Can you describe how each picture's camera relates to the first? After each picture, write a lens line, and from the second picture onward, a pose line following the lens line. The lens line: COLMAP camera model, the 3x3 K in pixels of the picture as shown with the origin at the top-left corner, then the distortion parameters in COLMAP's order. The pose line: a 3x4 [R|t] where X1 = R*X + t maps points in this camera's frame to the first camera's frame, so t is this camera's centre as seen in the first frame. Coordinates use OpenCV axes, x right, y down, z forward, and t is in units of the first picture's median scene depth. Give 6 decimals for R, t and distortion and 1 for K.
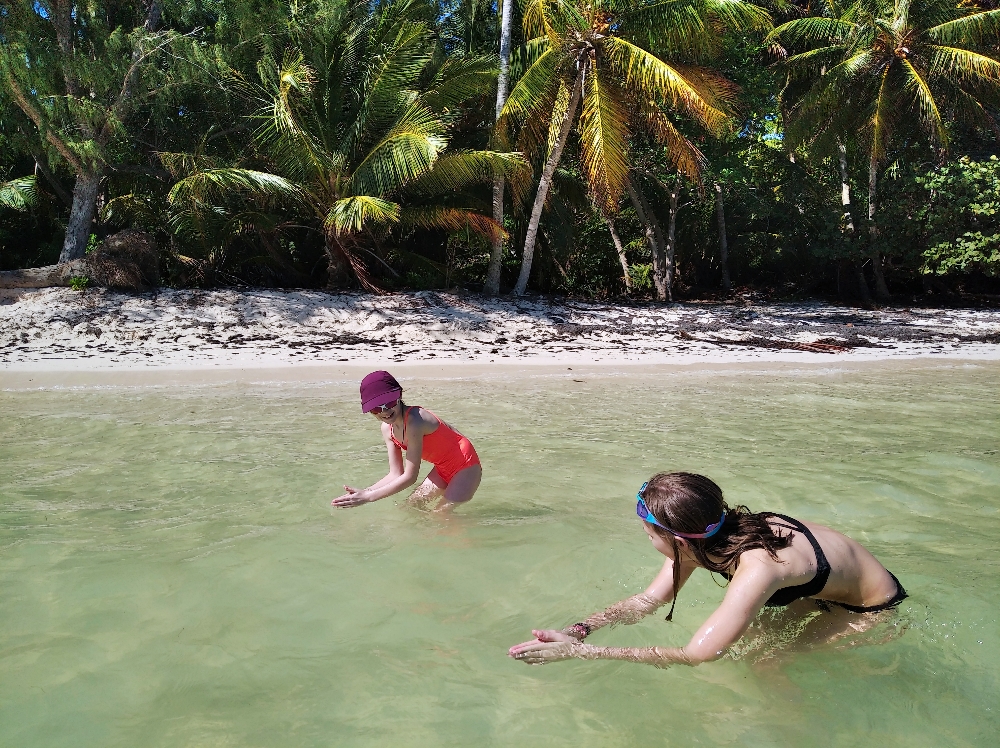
lens RADIAL K [[753.1, 0, 500.0], [0, 753.1, 374.0], [0, 0, 1]] dist [0.011690, -0.003494]
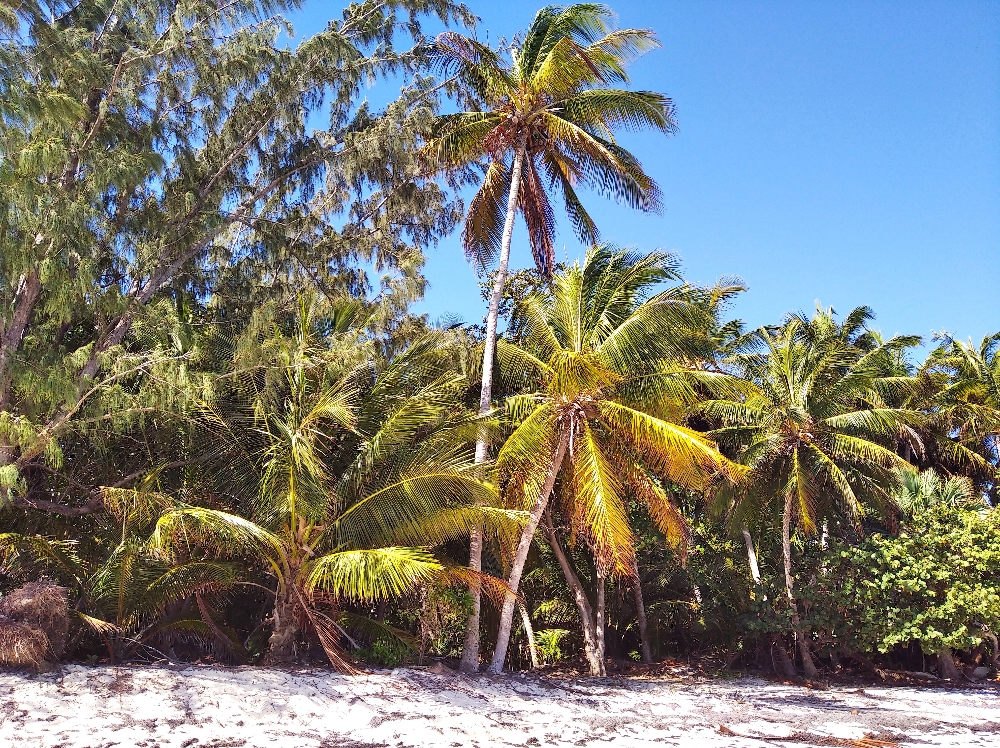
lens RADIAL K [[765.9, 0, 500.0], [0, 765.9, 374.0], [0, 0, 1]] dist [-0.000559, 0.000271]
pose [[0.974273, 0.088440, 0.207293, -0.200302], [0.012629, 0.896917, -0.442019, -0.031332], [-0.225016, 0.433265, 0.872725, 0.129256]]
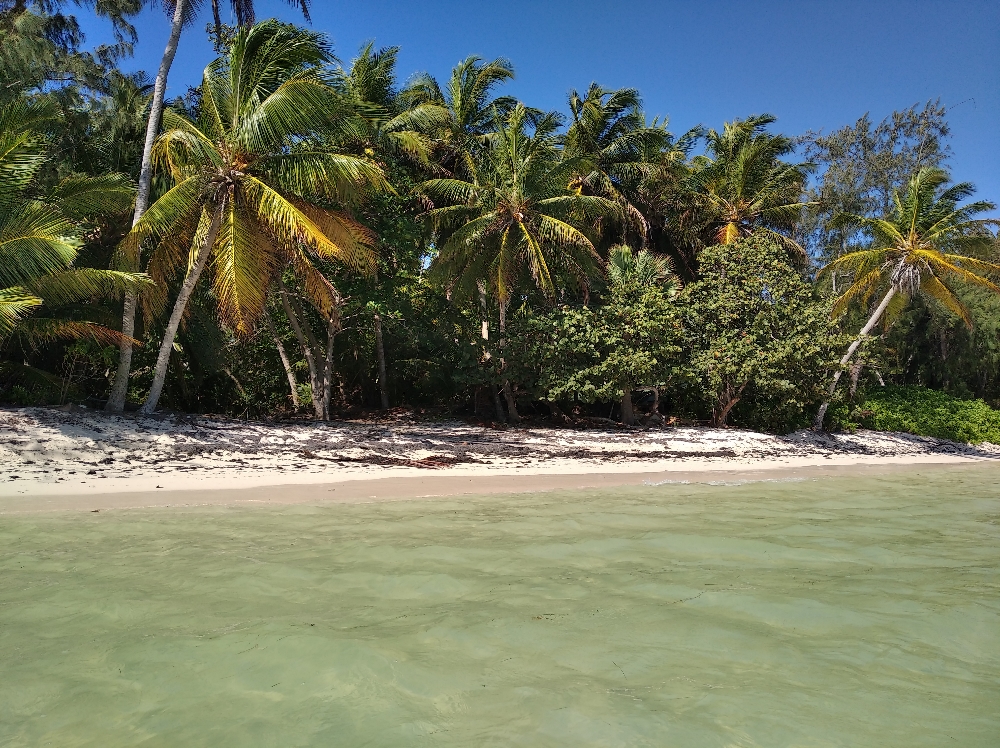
lens RADIAL K [[753.1, 0, 500.0], [0, 753.1, 374.0], [0, 0, 1]] dist [0.011690, -0.003494]
pose [[0.924209, 0.033137, 0.380448, 0.082393], [0.025899, 0.988496, -0.149013, 0.002490], [-0.381009, 0.147572, 0.912718, -0.080056]]
